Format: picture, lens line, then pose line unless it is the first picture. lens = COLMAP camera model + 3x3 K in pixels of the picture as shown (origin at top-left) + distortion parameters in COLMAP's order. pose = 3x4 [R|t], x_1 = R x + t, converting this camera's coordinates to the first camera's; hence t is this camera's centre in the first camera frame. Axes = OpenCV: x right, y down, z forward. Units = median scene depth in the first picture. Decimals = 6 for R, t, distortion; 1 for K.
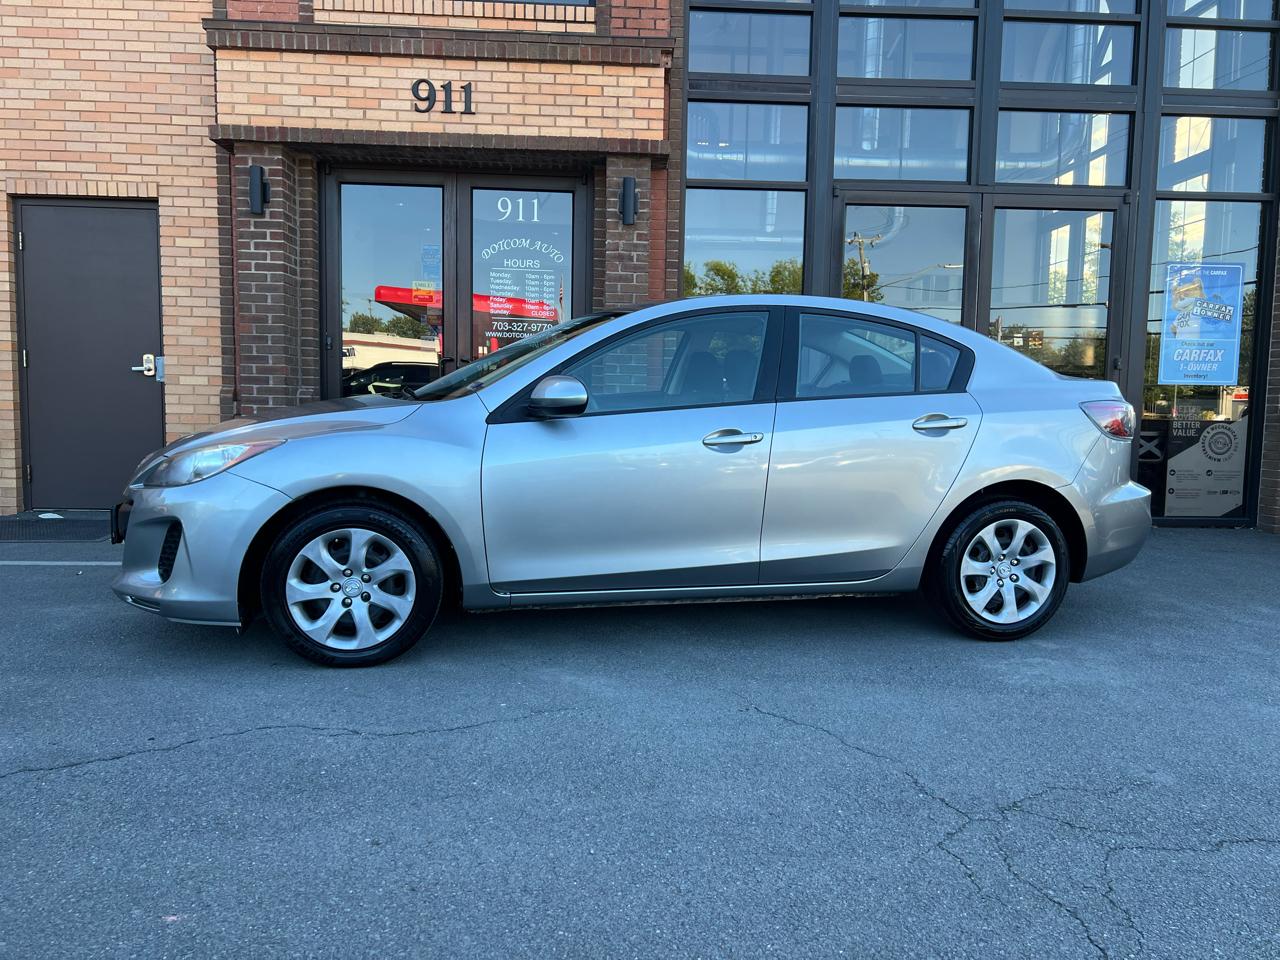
lens RADIAL K [[958.1, 0, 645.7], [0, 958.1, 484.1], [0, 0, 1]] dist [0.047556, -0.051904]
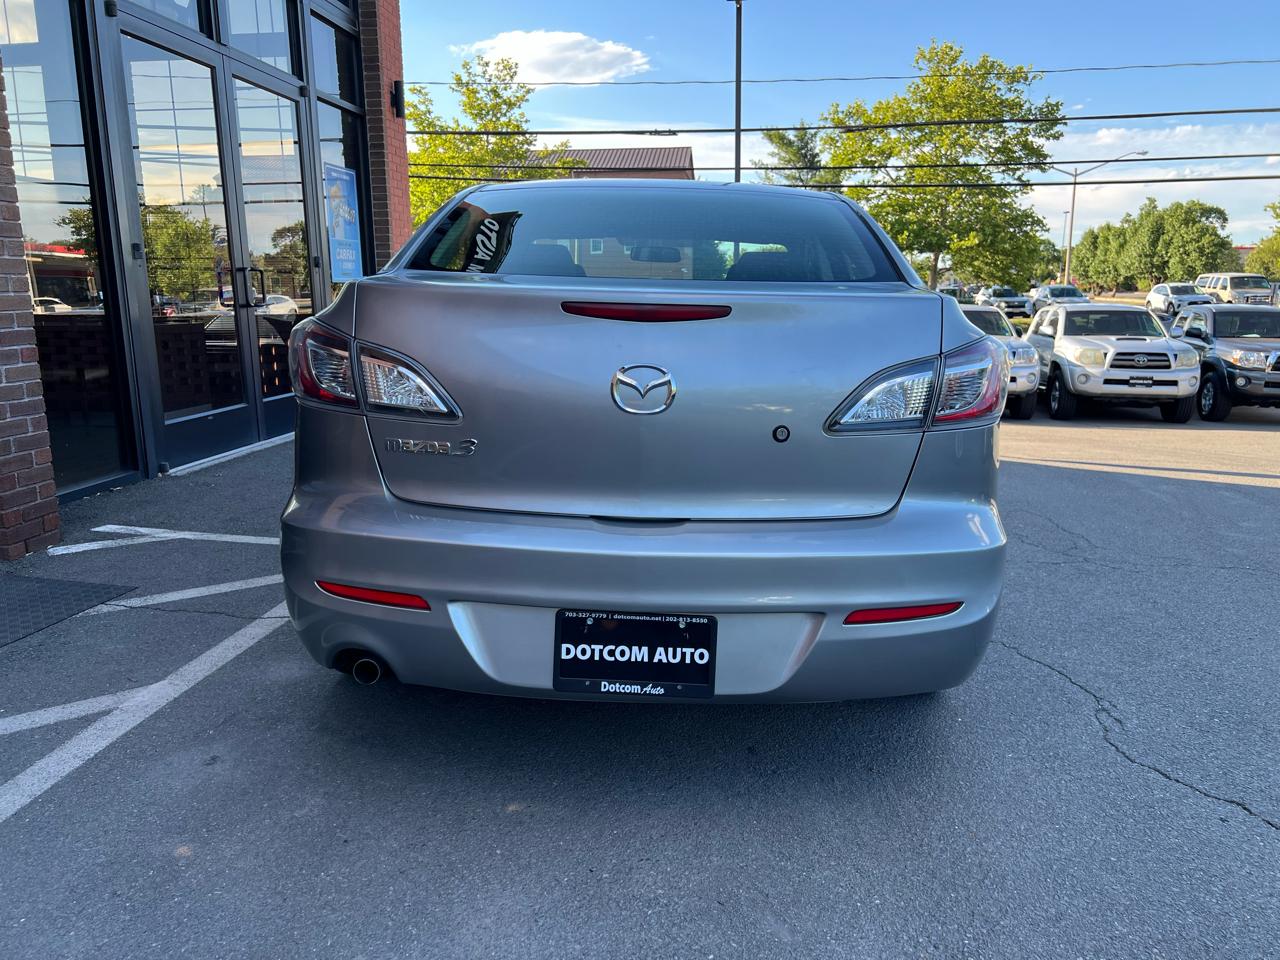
lens RADIAL K [[963.5, 0, 640.0], [0, 963.5, 480.0], [0, 0, 1]] dist [0.050926, -0.047196]
pose [[0.162033, -0.211012, 0.963960, -0.543505], [0.091288, 0.975885, 0.198278, -0.080200], [-0.982554, 0.055871, 0.177389, 0.560311]]
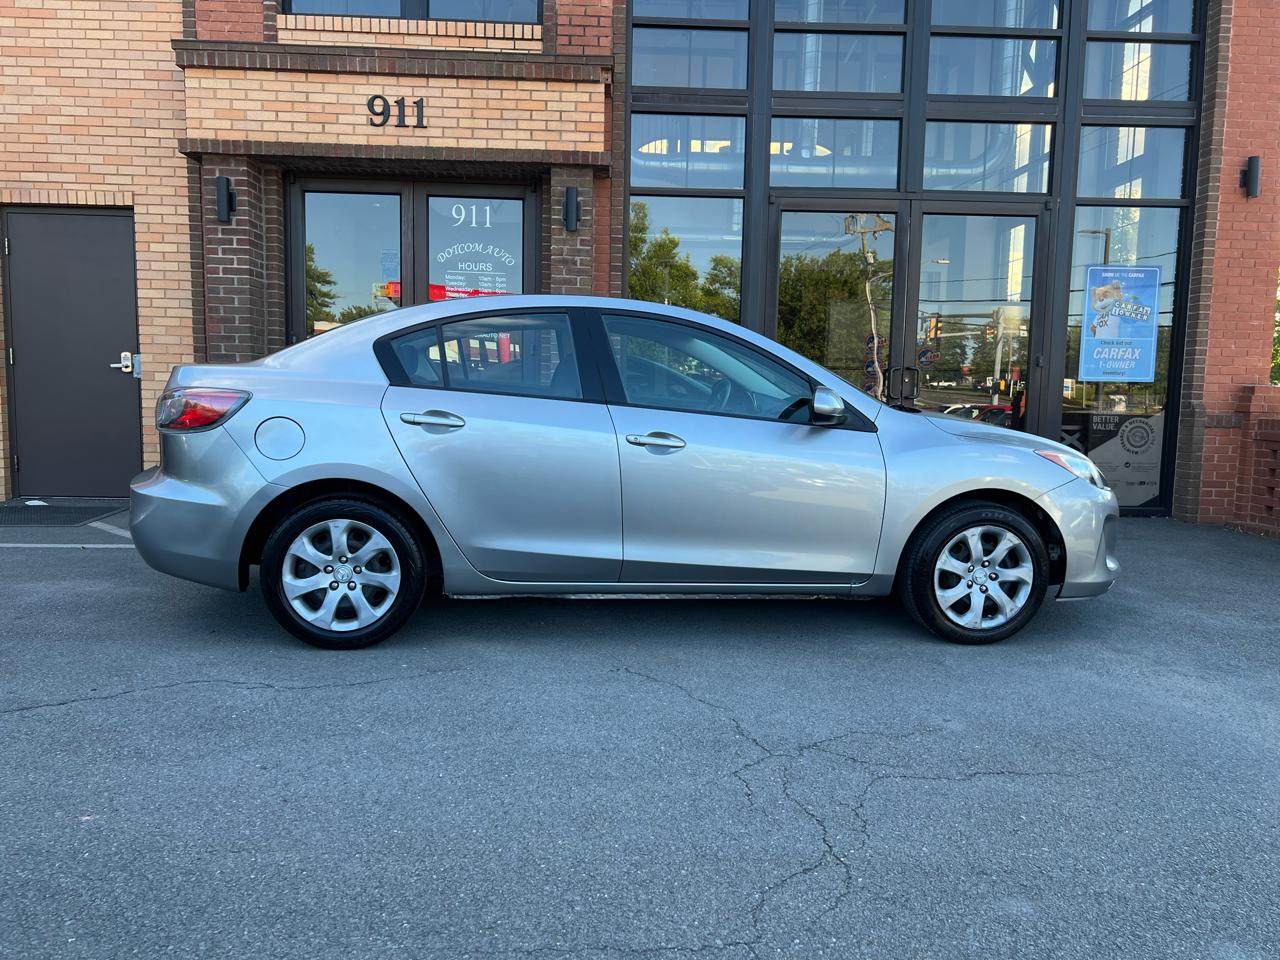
lens RADIAL K [[959.7, 0, 641.3], [0, 959.7, 488.3], [0, 0, 1]] dist [0.044477, -0.049823]
pose [[0.999946, 0.001919, -0.010242, 0.071645], [-0.001776, 0.999902, 0.013900, 0.000449], [0.010267, -0.013881, 0.999851, -0.072090]]
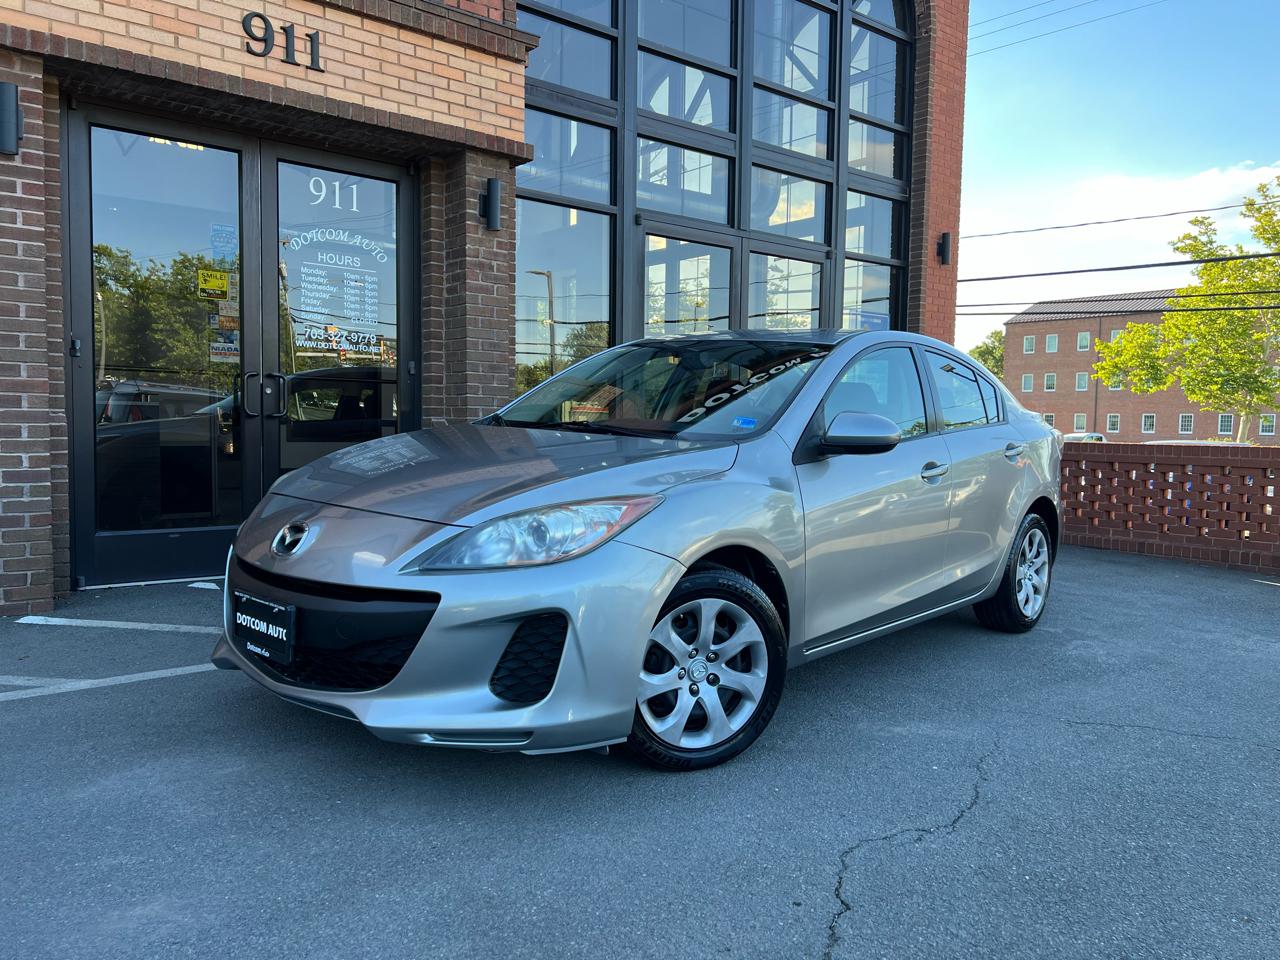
lens RADIAL K [[955.9, 0, 650.6], [0, 955.9, 486.5], [0, 0, 1]] dist [0.045679, -0.046287]
pose [[0.802113, -0.046280, 0.595376, -0.448333], [0.049696, 0.998707, 0.010678, -0.033480], [-0.595101, 0.021023, 0.803376, 0.197246]]
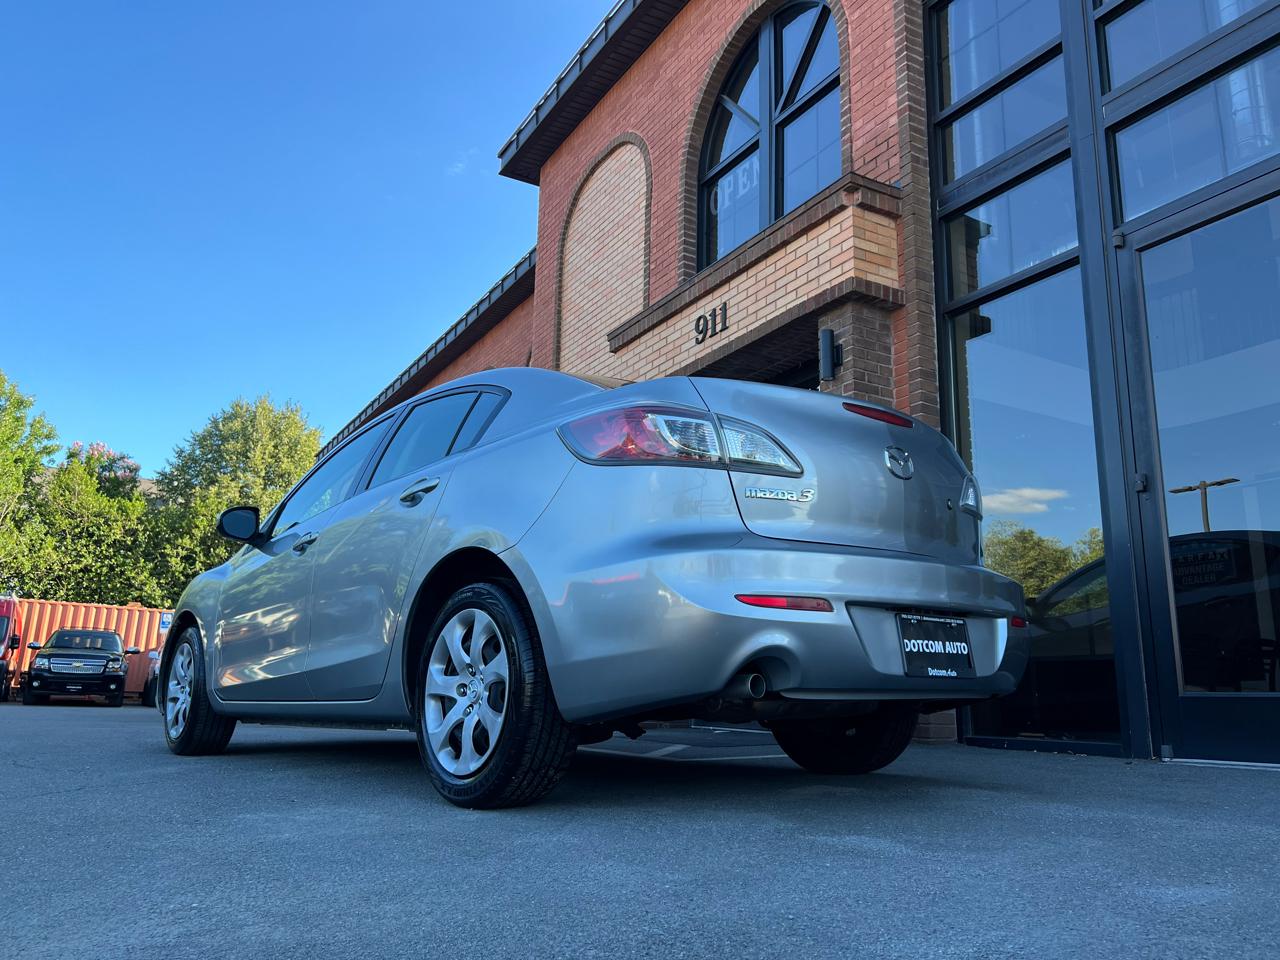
lens RADIAL K [[952.0, 0, 638.2], [0, 952.0, 490.7], [0, 0, 1]] dist [0.049876, -0.040900]
pose [[0.461665, -0.202639, -0.863599, 0.636822], [-0.088907, 0.958085, -0.272338, 0.080147], [0.882588, 0.202509, 0.424298, 0.500505]]
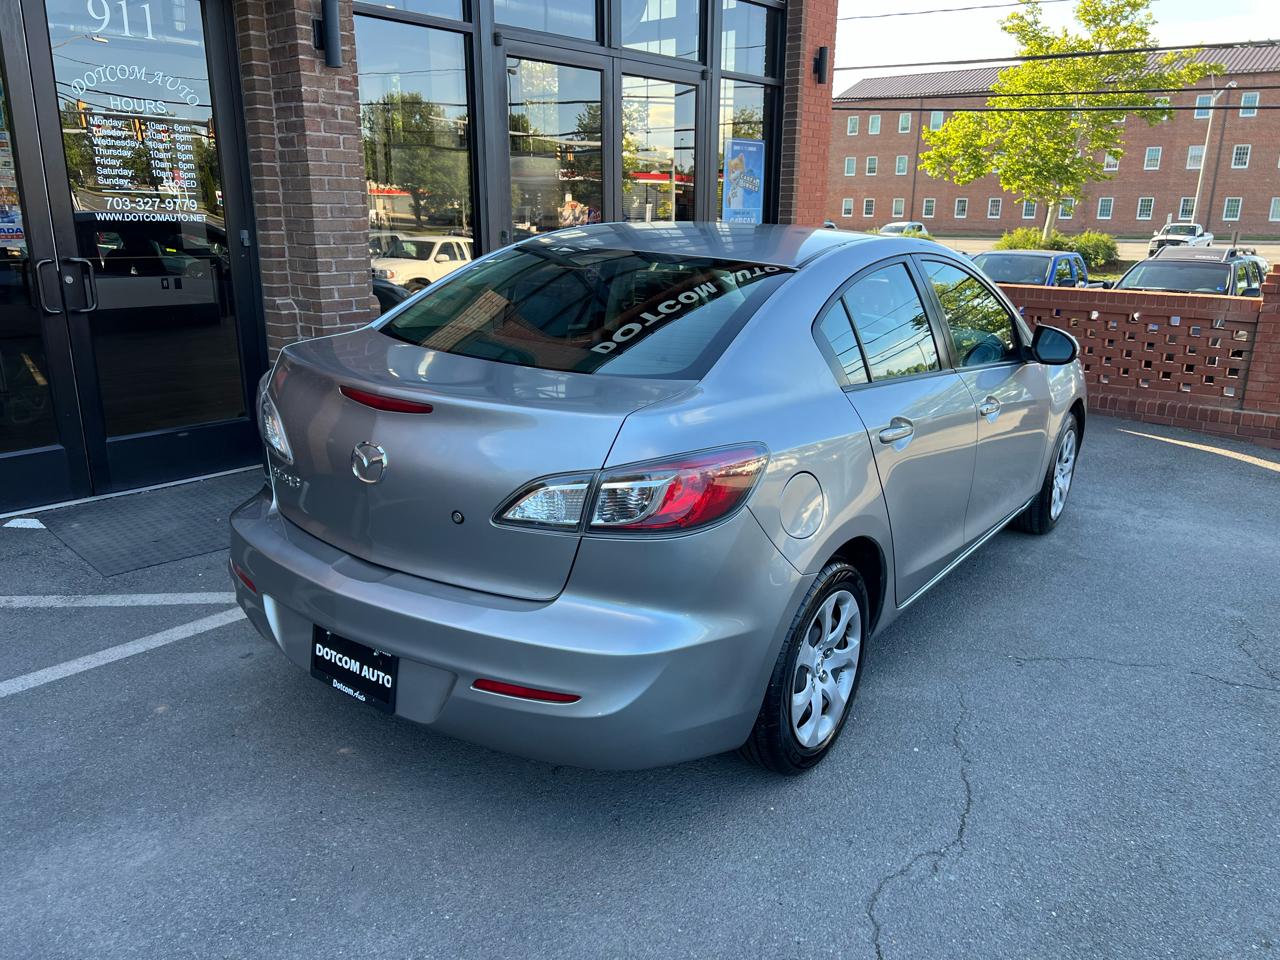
lens RADIAL K [[959.7, 0, 641.3], [0, 959.7, 488.3], [0, 0, 1]] dist [0.044477, -0.049823]
pose [[0.686658, -0.216531, 0.693985, -0.442330], [0.066218, 0.969273, 0.236906, -0.118714], [-0.723959, -0.116719, 0.679897, 0.291261]]
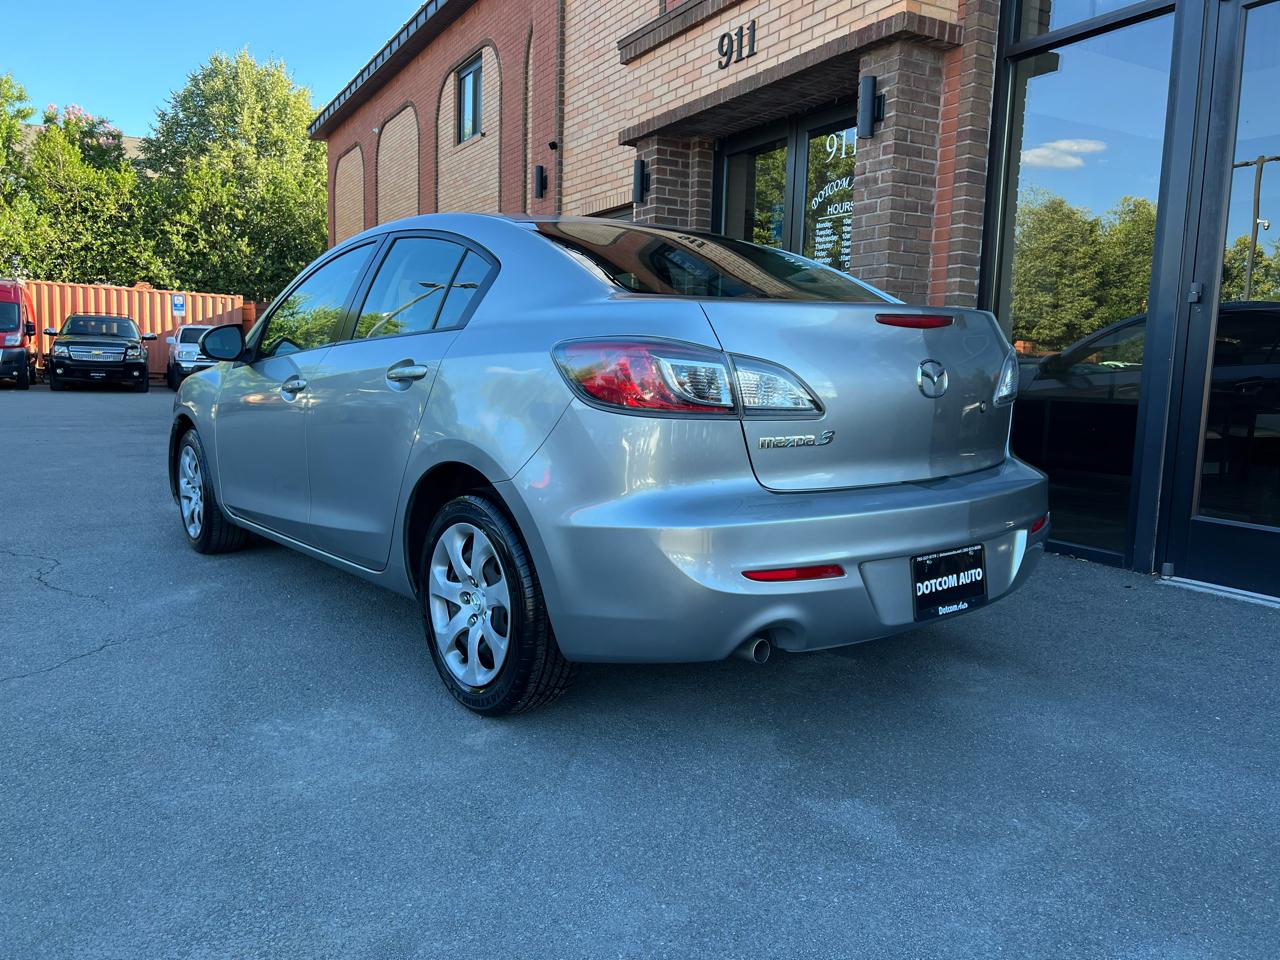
lens RADIAL K [[948.9, 0, 645.9], [0, 948.9, 484.7], [0, 0, 1]] dist [0.057661, -0.054995]
pose [[0.453487, 0.102740, -0.885321, 0.618607], [-0.095041, 0.993244, 0.066581, -0.026496], [0.886181, 0.053948, 0.460188, 0.504231]]
